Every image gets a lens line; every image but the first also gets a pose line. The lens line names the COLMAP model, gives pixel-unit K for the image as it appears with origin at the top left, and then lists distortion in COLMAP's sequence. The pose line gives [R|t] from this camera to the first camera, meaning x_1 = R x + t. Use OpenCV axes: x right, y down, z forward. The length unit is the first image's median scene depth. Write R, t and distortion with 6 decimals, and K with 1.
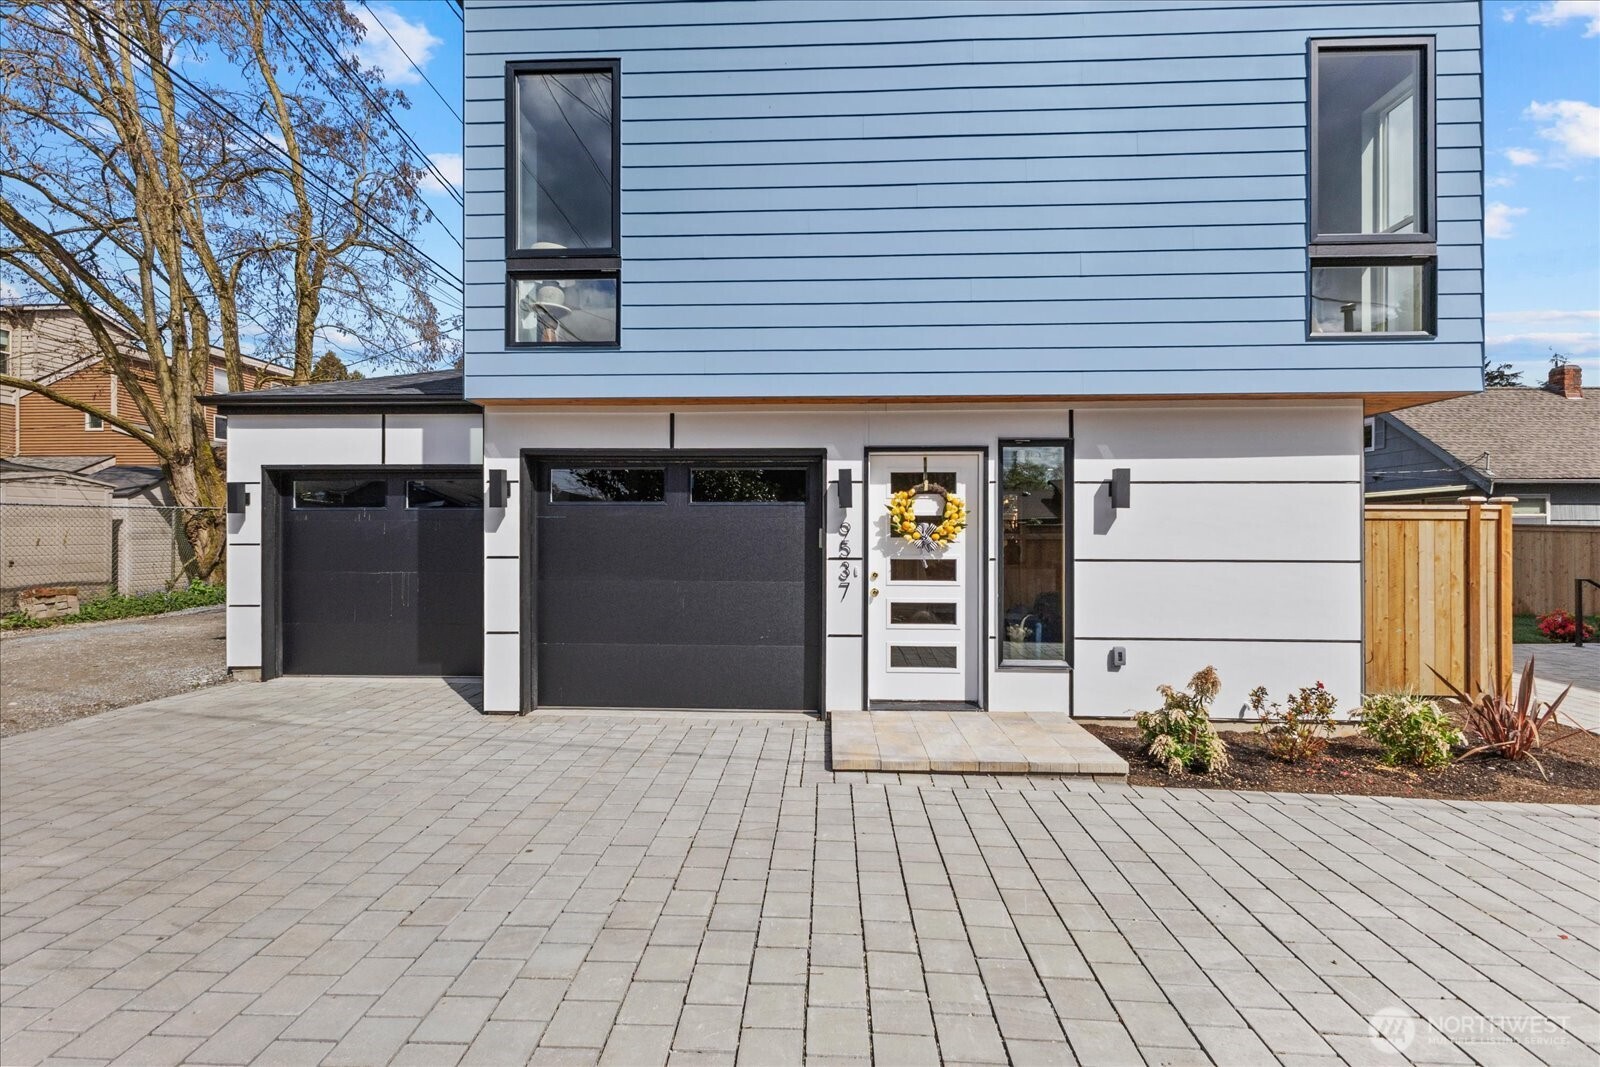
lens RADIAL K [[602.9, 0, 798.9], [0, 602.9, 522.3], [0, 0, 1]] dist [0.001437, -0.000177]
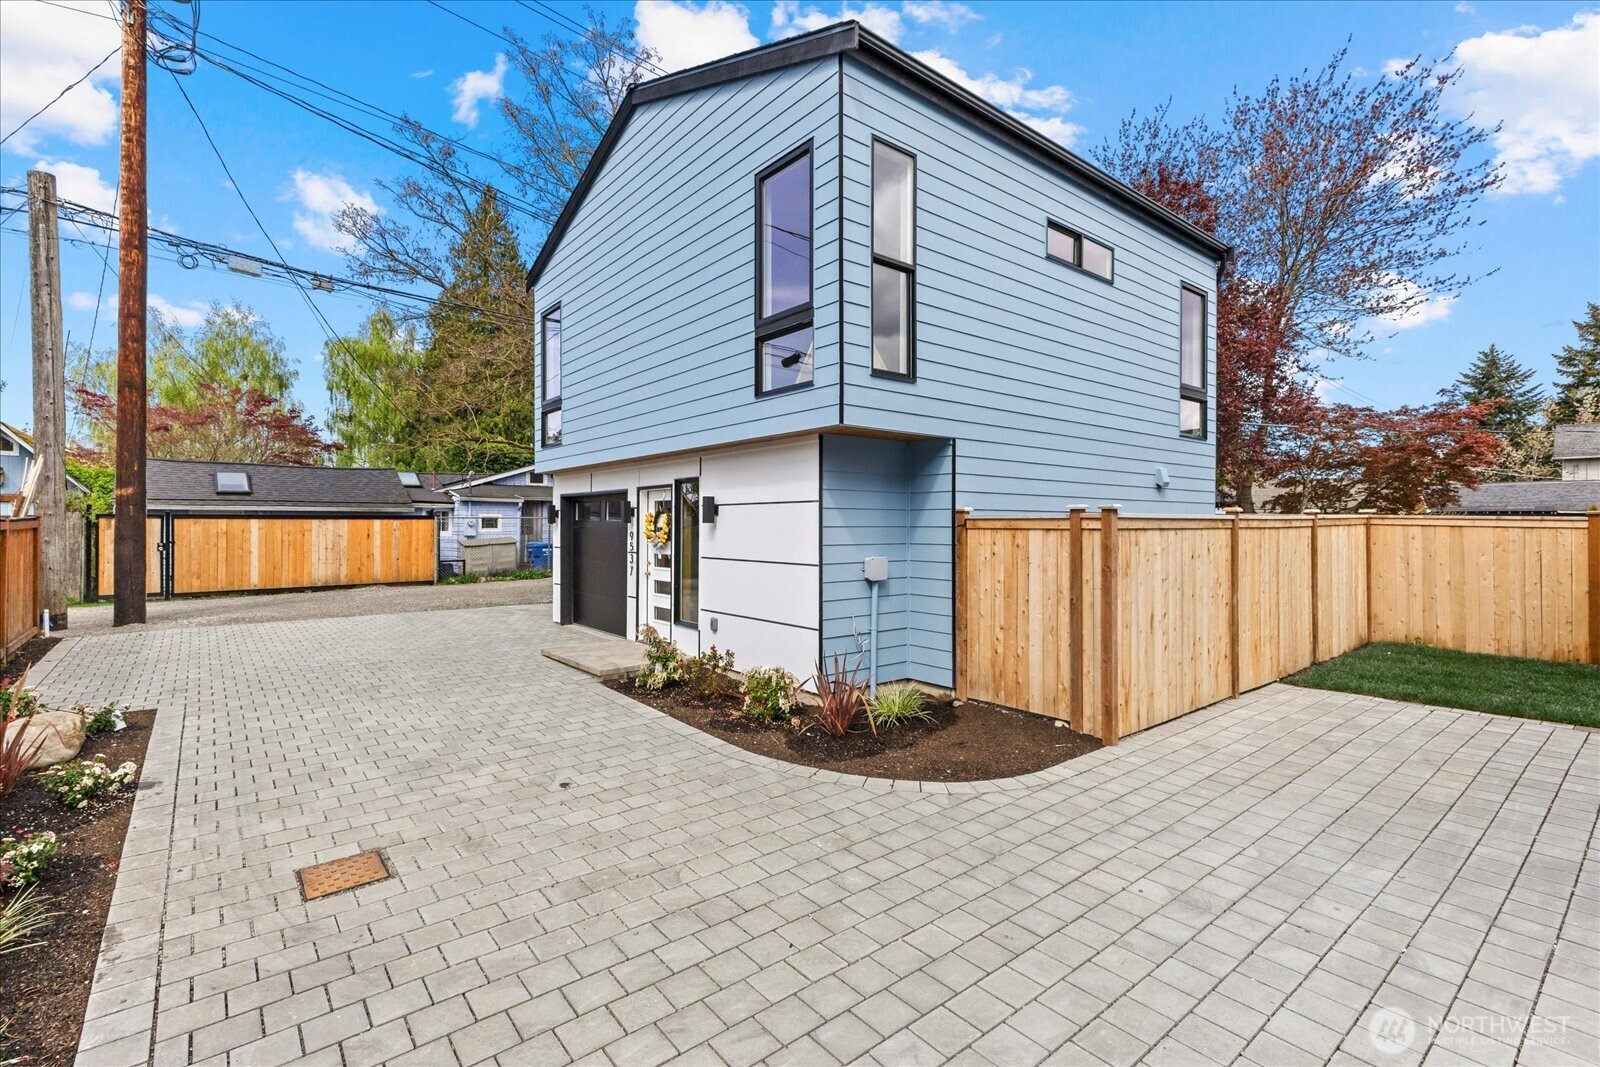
lens RADIAL K [[712.9, 0, 803.5], [0, 712.9, 539.3], [0, 0, 1]] dist [0.016160, -0.000123]
pose [[0.670967, 0.007237, -0.741452, 1.877859], [-0.001221, 0.999962, 0.008655, 0.004204], [0.741486, -0.004902, 0.670950, -0.008394]]
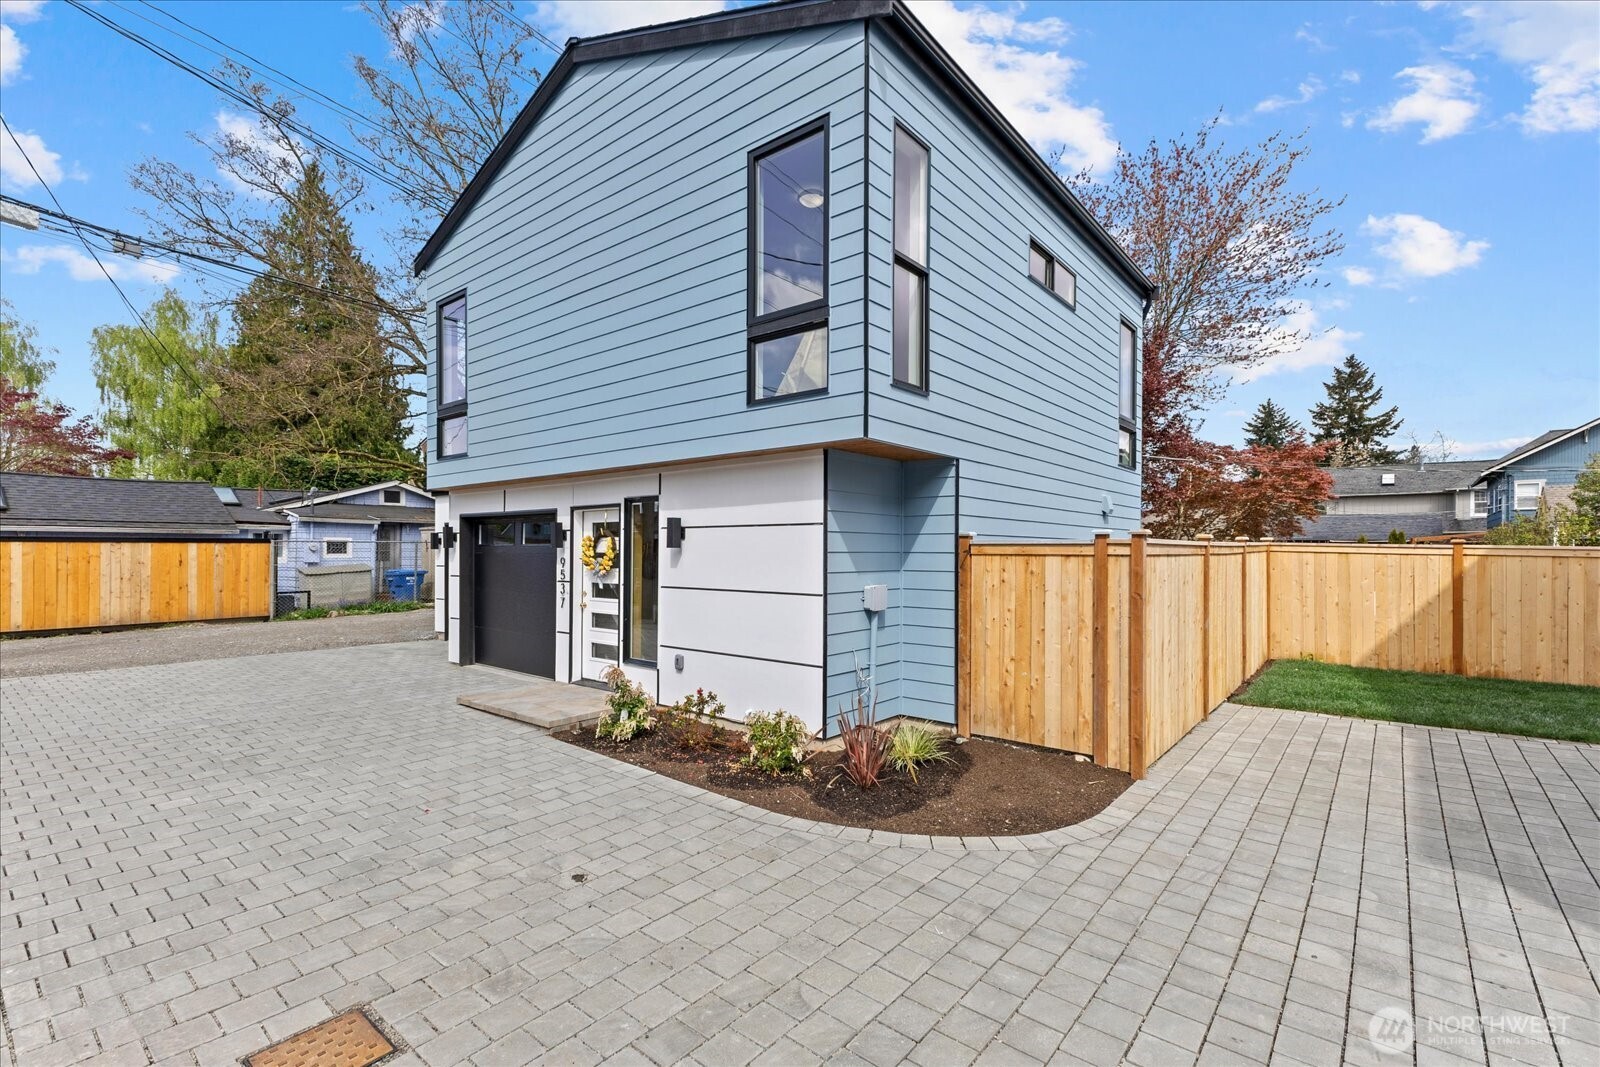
lens RADIAL K [[711.0, 0, 811.8], [0, 711.0, 564.7], [0, 0, 1]] dist [0.028642, -0.008755]
pose [[0.804950, 0.004940, -0.593322, 1.599319], [-0.000825, 0.999974, 0.007207, 0.004580], [0.593342, -0.005312, 0.804933, -0.067611]]
